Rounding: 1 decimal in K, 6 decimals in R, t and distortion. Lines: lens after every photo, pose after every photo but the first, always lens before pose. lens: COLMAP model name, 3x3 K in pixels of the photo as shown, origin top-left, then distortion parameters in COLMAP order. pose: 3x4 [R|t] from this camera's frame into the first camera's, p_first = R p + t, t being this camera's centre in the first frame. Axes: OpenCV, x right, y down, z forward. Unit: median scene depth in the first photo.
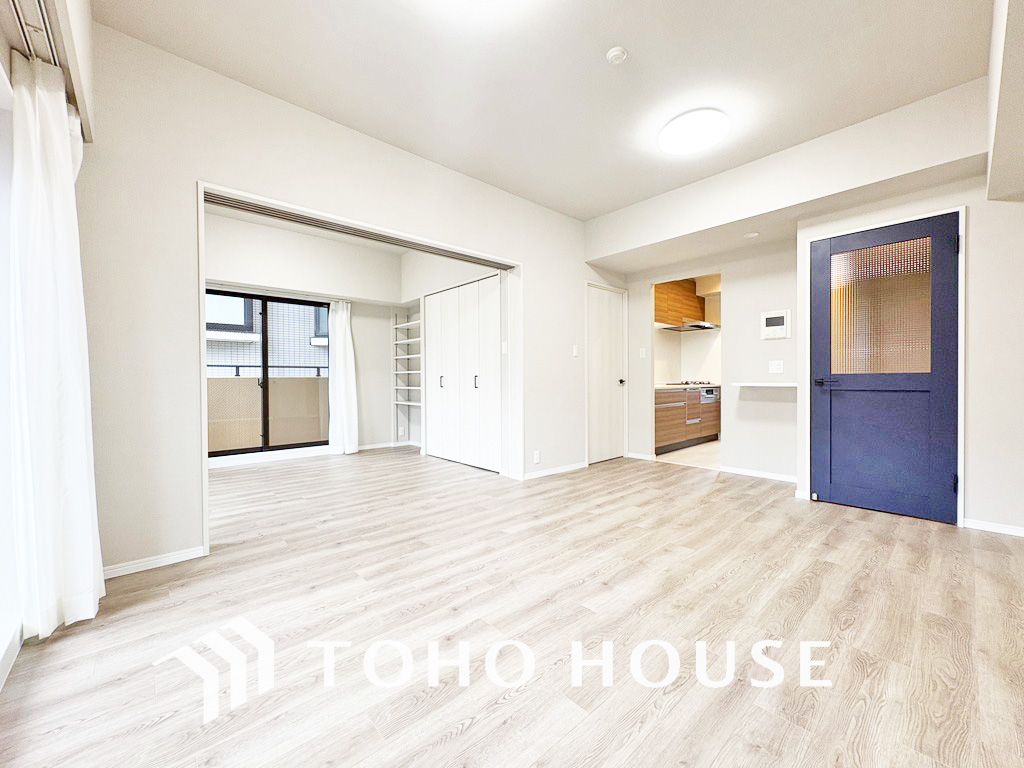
lens RADIAL K [[410.9, 0, 511.2], [0, 410.9, 384.4], [0, 0, 1]] dist [-0.000315, 0.000677]
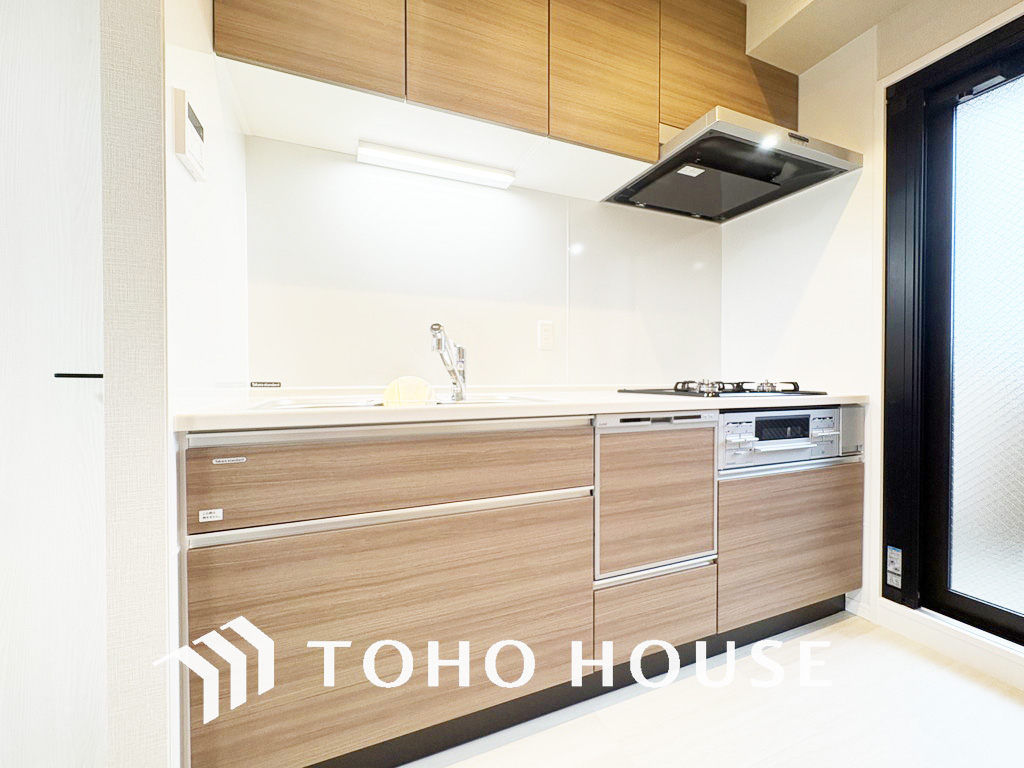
lens RADIAL K [[410.9, 0, 514.2], [0, 410.9, 382.7], [0, 0, 1]] dist [-0.000315, 0.000677]
pose [[0.941467, 0.011668, -0.336904, 0.870491], [-0.011710, 0.999930, 0.001907, -0.011590], [0.336903, 0.002150, 0.941537, 1.530733]]
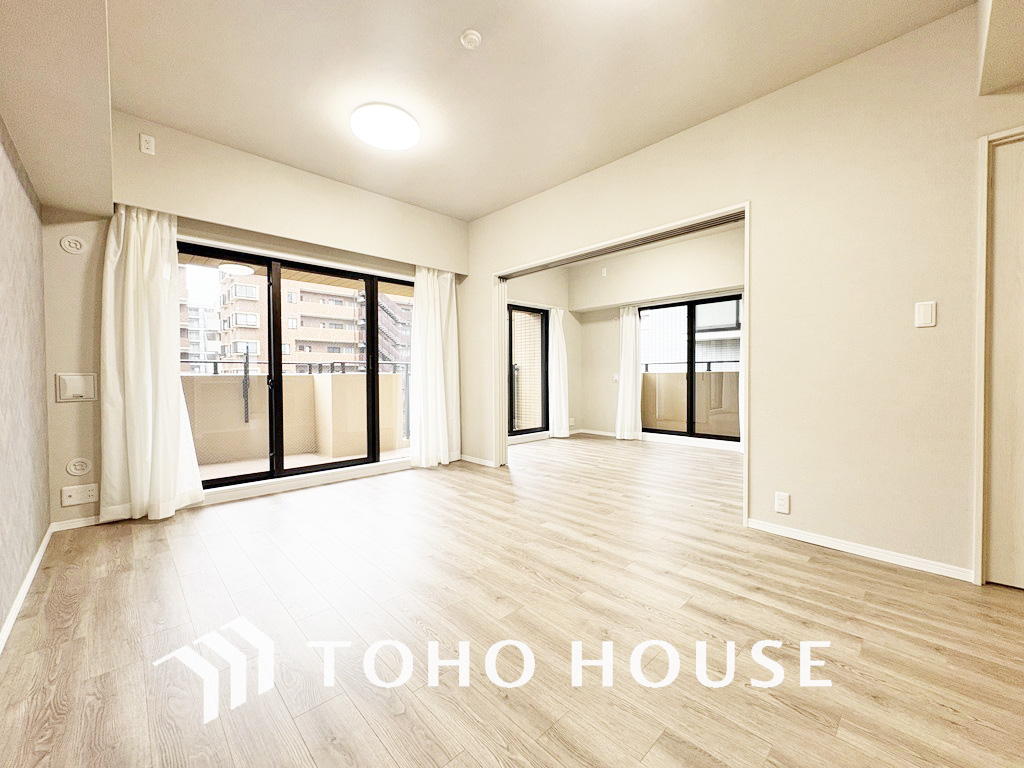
lens RADIAL K [[410.9, 0, 510.1], [0, 410.9, 384.2], [0, 0, 1]] dist [-0.000315, 0.000677]
pose [[0.026564, 0.026141, -0.999305, 0.925475], [-0.005333, 0.999648, 0.026008, -0.019369], [0.999633, 0.004639, 0.026694, 0.802789]]
